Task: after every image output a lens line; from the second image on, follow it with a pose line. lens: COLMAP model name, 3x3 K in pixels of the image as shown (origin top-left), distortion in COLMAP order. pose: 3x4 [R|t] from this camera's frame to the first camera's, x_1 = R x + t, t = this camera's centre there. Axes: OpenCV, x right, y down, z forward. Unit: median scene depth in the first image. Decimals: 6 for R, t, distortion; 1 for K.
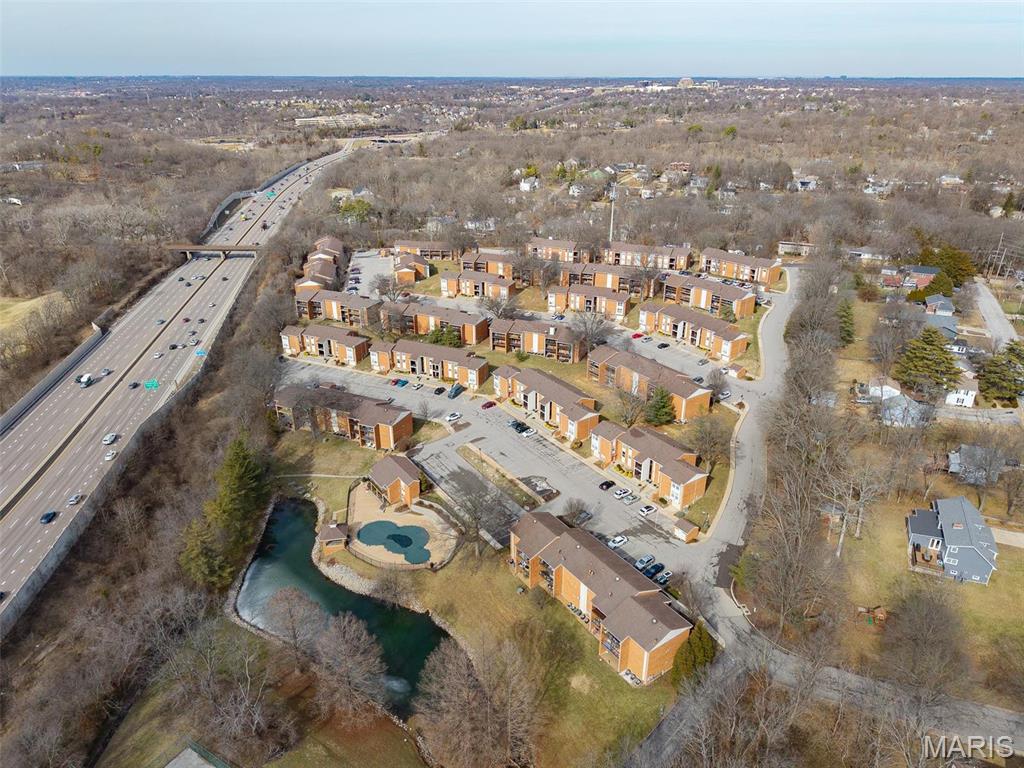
lens RADIAL K [[694.5, 0, 514.7], [0, 694.5, 380.7], [0, 0, 1]] dist [0.014427, 0.000039]
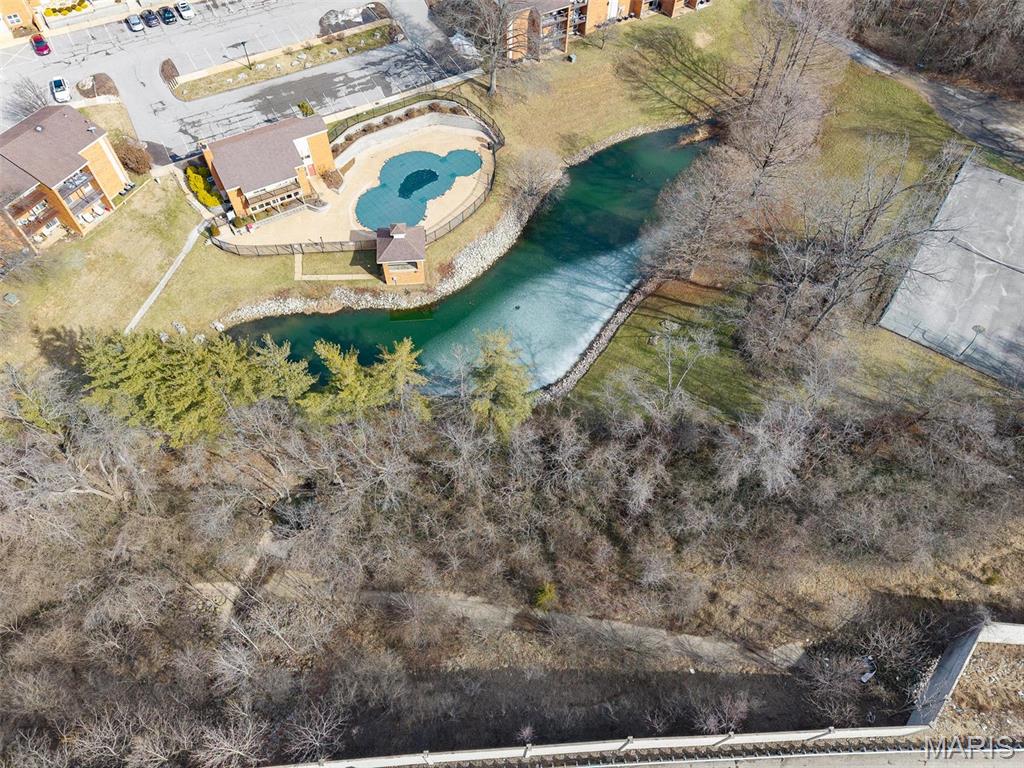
lens RADIAL K [[694.5, 0, 514.7], [0, 694.5, 380.7], [0, 0, 1]] dist [0.014427, 0.000039]
pose [[0.076111, -0.821462, 0.565161, -0.616054], [0.396307, 0.545034, 0.738836, -0.086516], [-0.914958, 0.167744, 0.367034, 0.701163]]
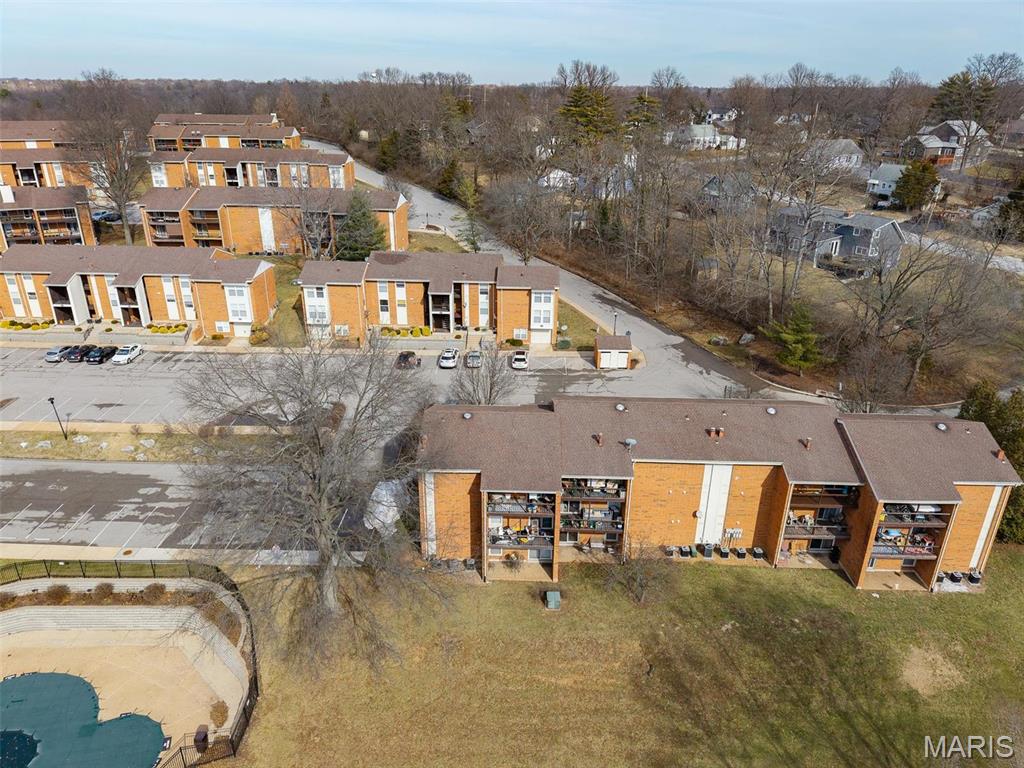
lens RADIAL K [[683.0, 0, 512.0], [0, 683.0, 384.0], [0, 0, 1]] dist [0.040947, -0.035023]
pose [[0.591249, -0.314280, 0.742733, -0.182071], [0.323924, 0.935939, 0.138175, 0.128027], [-0.738578, 0.158893, 0.655176, 0.656757]]
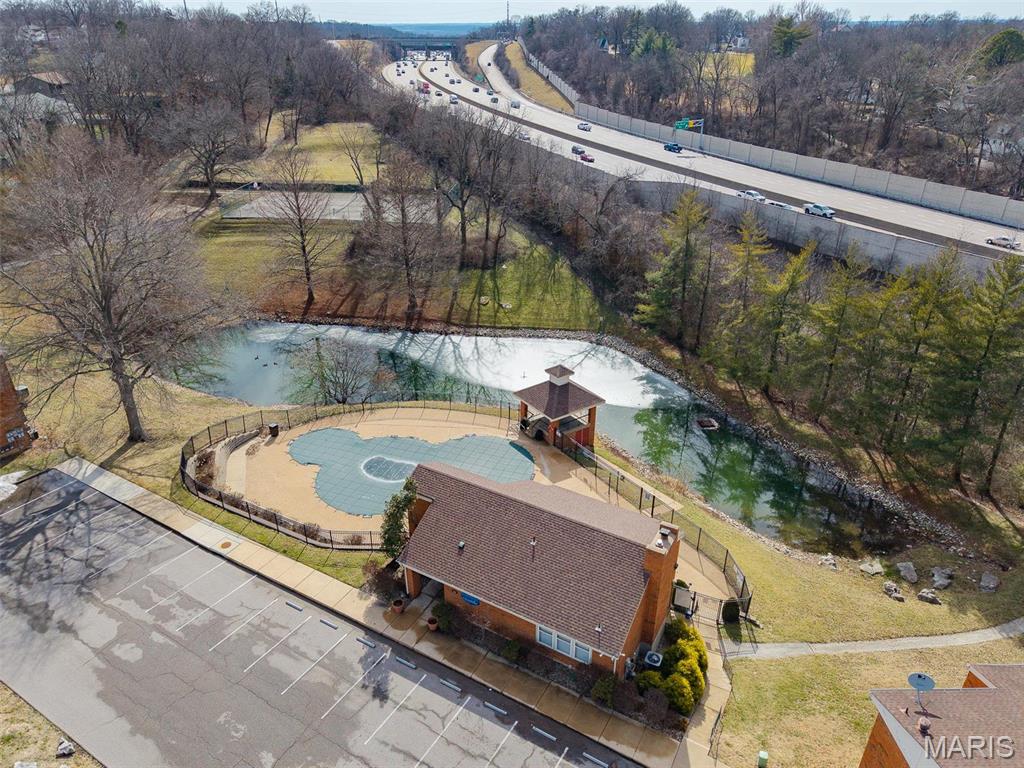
lens RADIAL K [[683.0, 0, 512.0], [0, 683.0, 384.0], [0, 0, 1]] dist [0.040947, -0.035023]
pose [[-0.905286, 0.196802, -0.376465, -0.090575], [-0.175302, 0.634162, 0.753066, -0.065006], [0.386945, 0.747735, -0.539598, 1.130552]]
